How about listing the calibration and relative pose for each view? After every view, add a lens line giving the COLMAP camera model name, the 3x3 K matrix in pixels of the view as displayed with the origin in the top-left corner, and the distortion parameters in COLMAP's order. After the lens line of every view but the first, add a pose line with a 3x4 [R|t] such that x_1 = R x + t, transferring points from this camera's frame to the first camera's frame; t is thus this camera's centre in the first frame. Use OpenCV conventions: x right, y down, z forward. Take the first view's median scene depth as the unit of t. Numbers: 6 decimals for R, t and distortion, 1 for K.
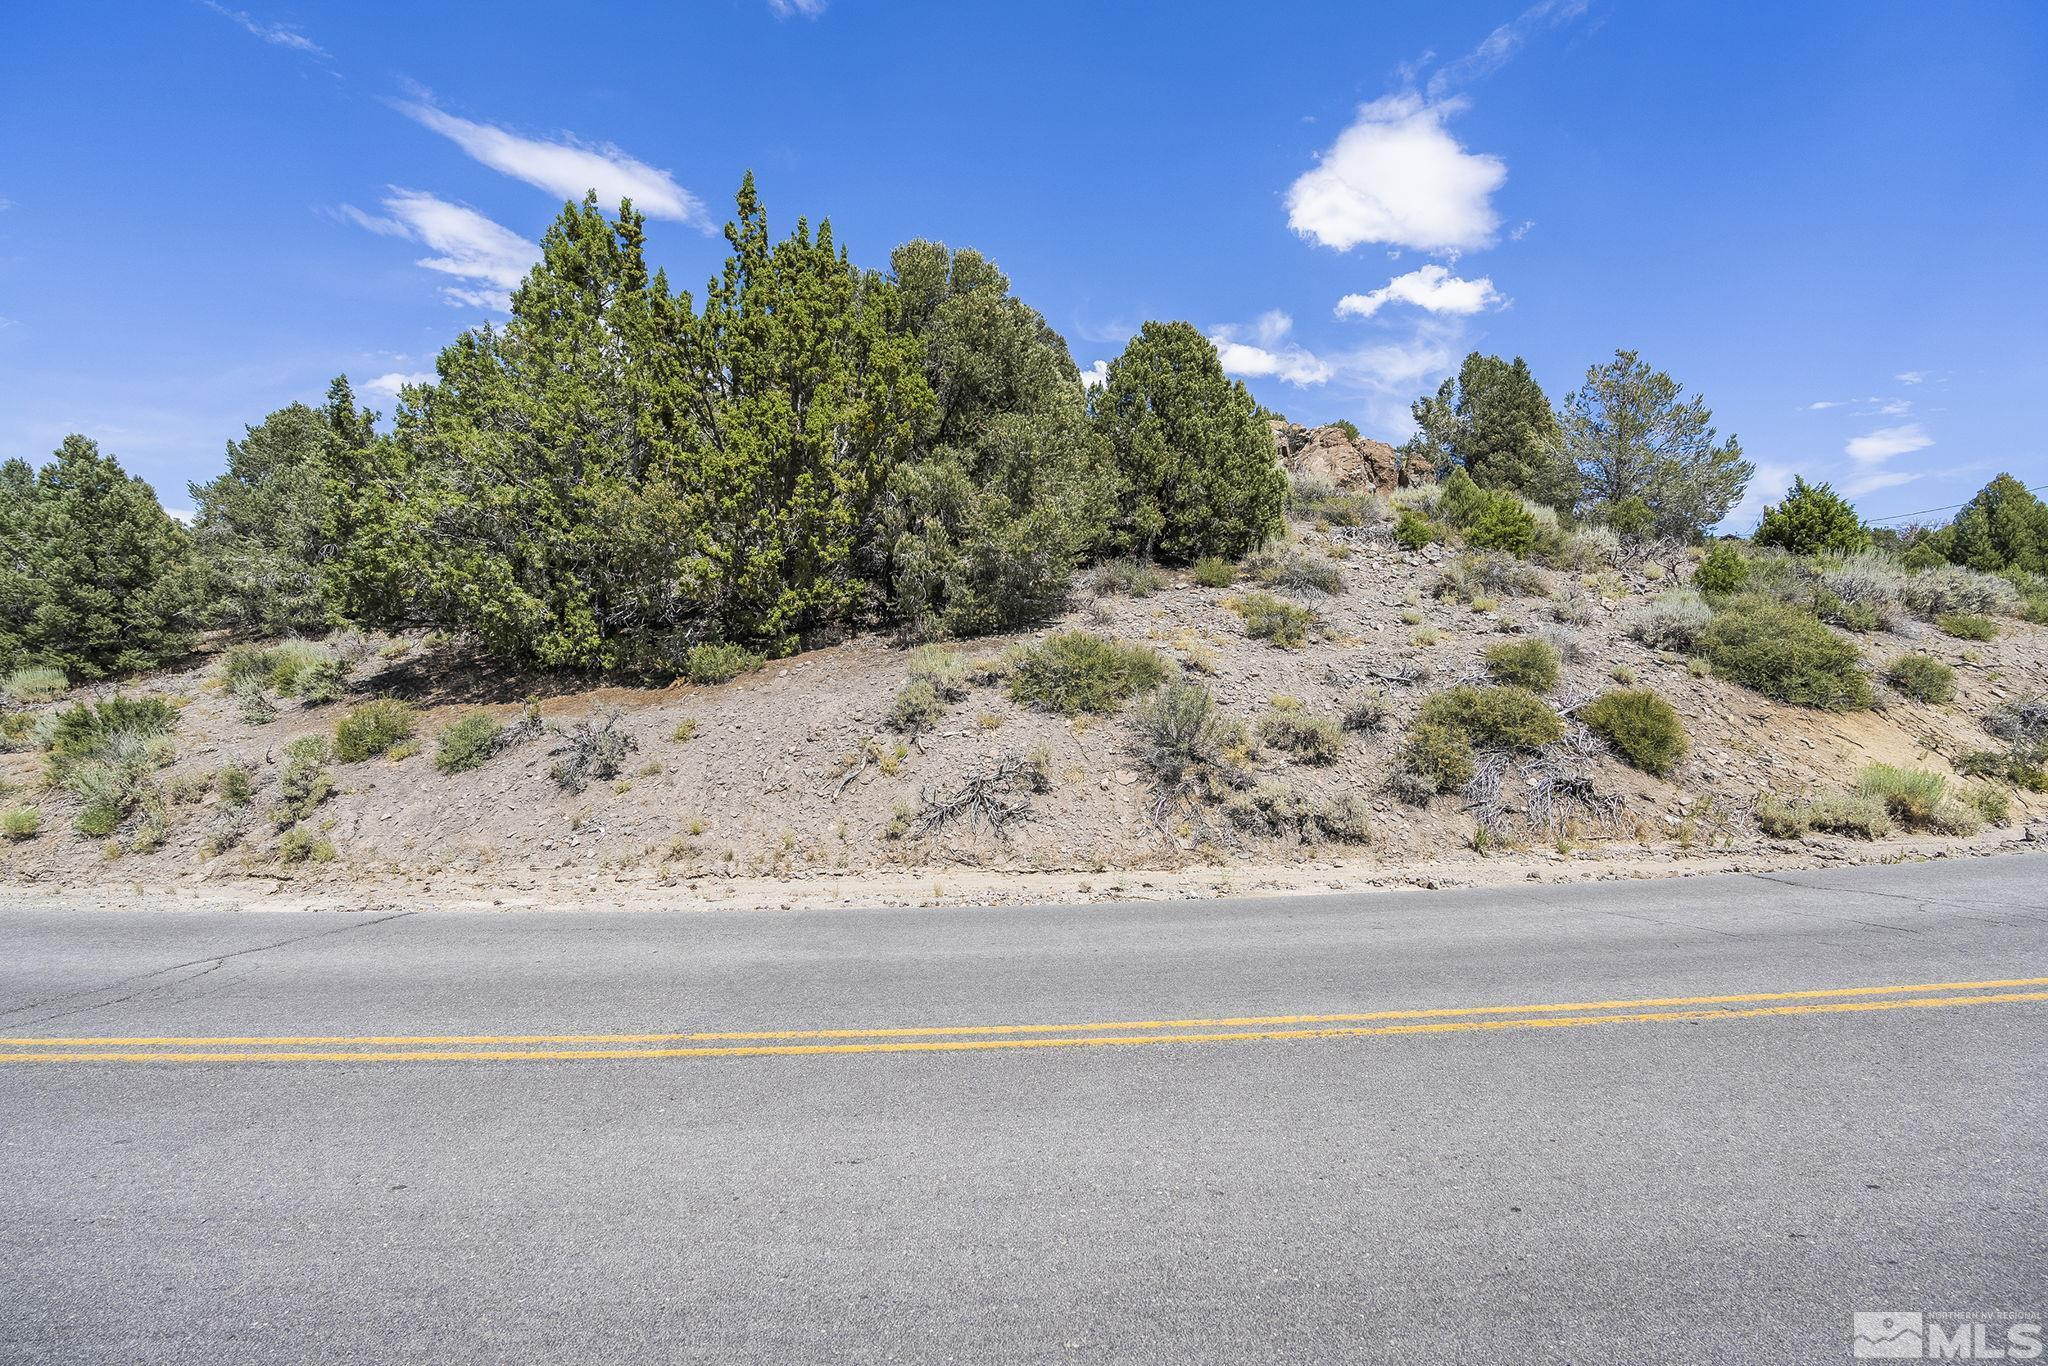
lens RADIAL K [[955.7, 0, 1024.0], [0, 955.7, 683.0], [0, 0, 1]] dist [0.010124, 0.000120]
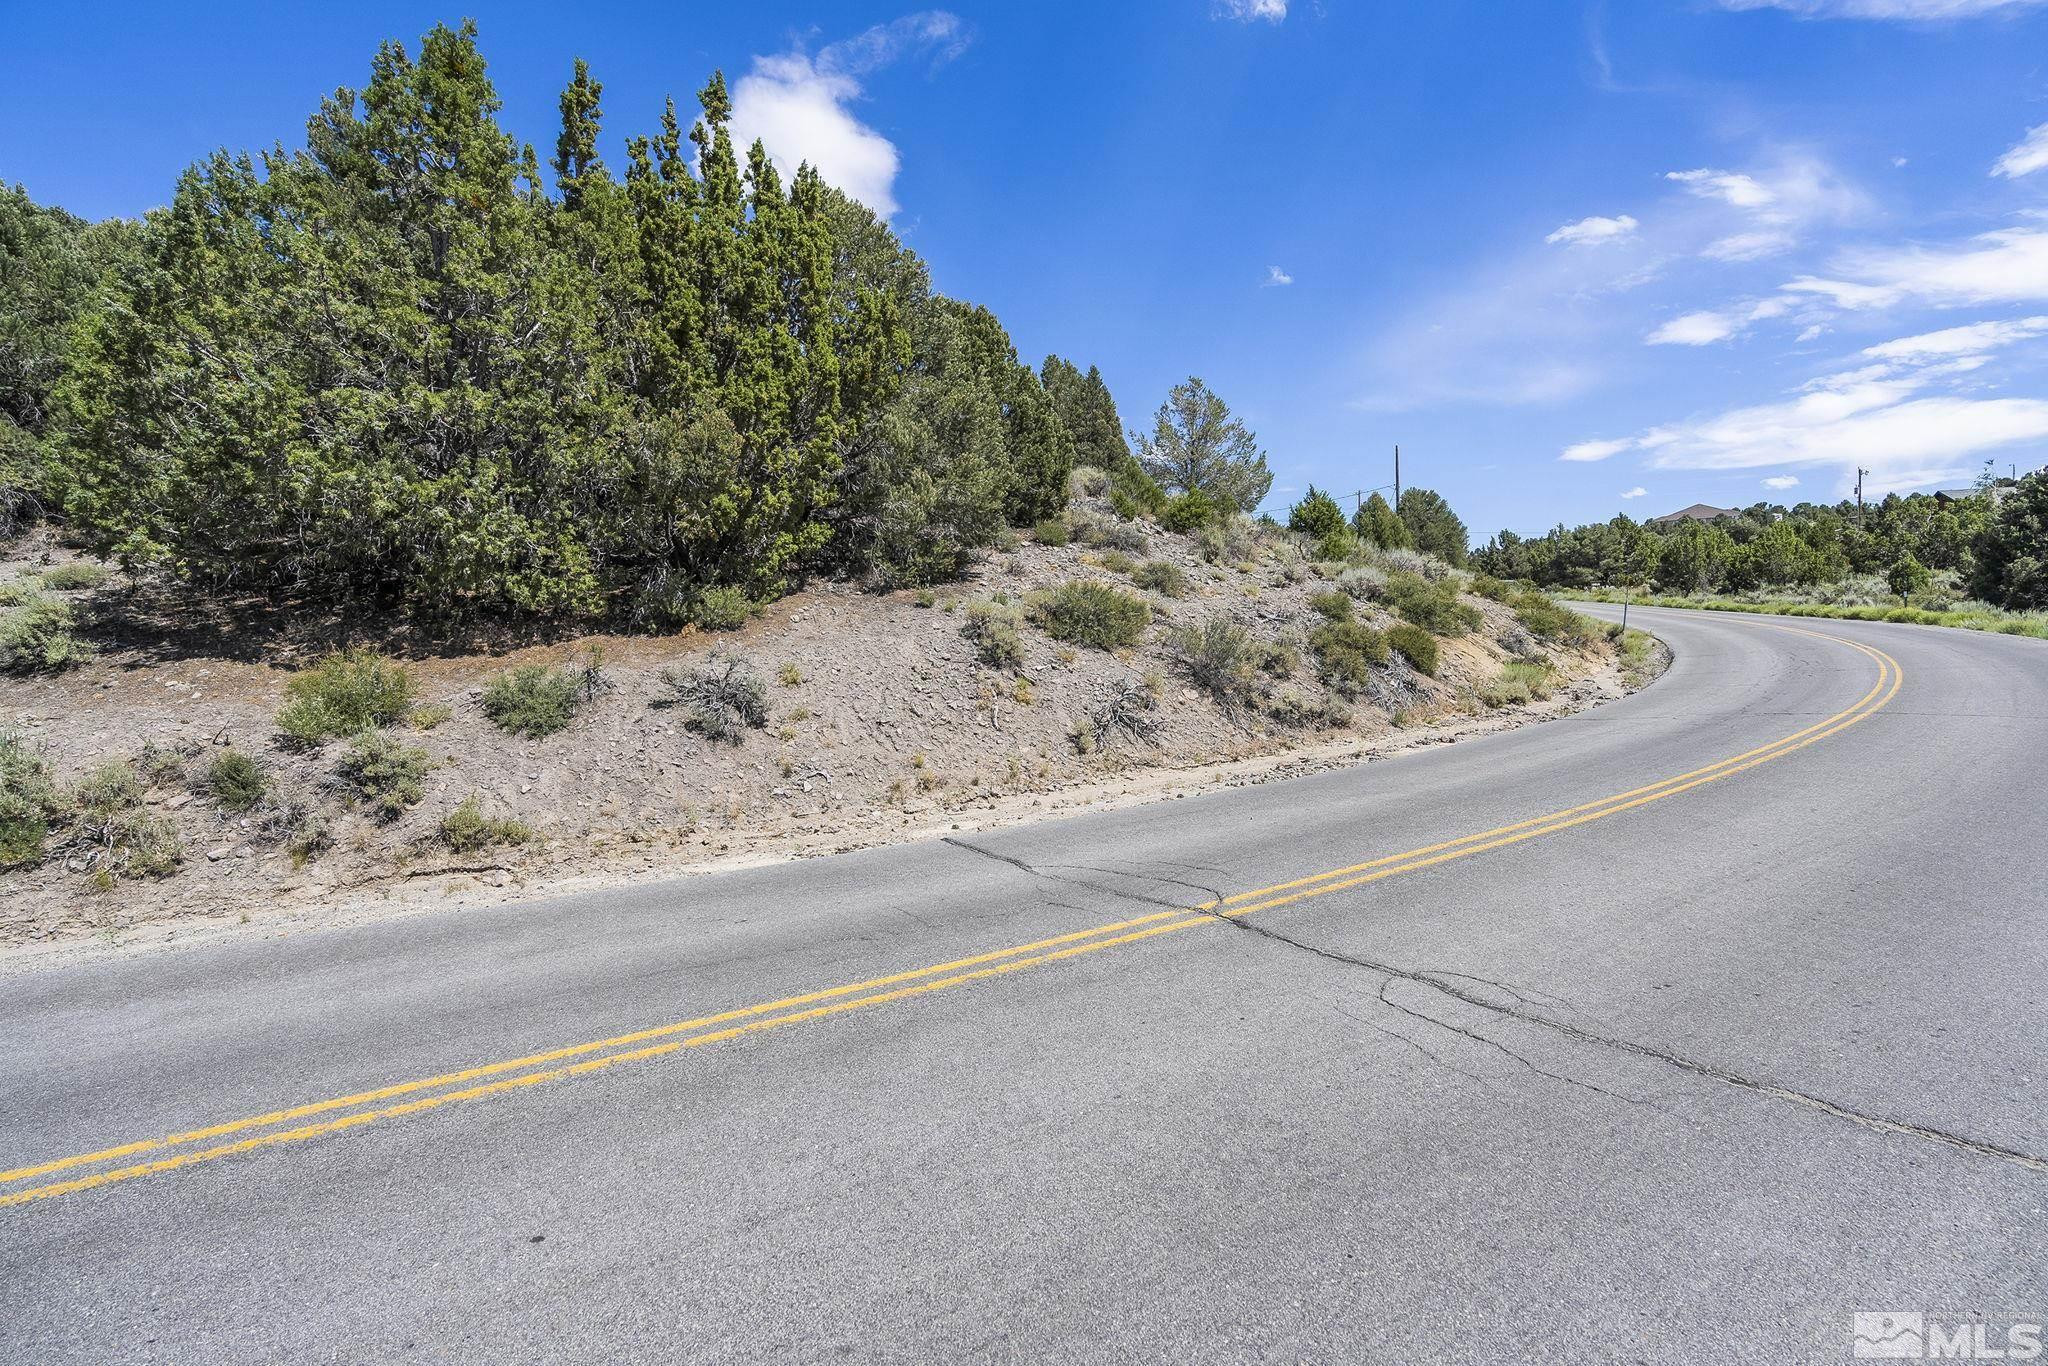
lens RADIAL K [[955.7, 0, 1024.0], [0, 955.7, 683.0], [0, 0, 1]] dist [0.010124, 0.000120]
pose [[0.813767, -0.043979, 0.579526, -0.520640], [0.015665, 0.998430, 0.053771, 0.005759], [-0.580981, -0.034678, 0.813178, 0.051621]]
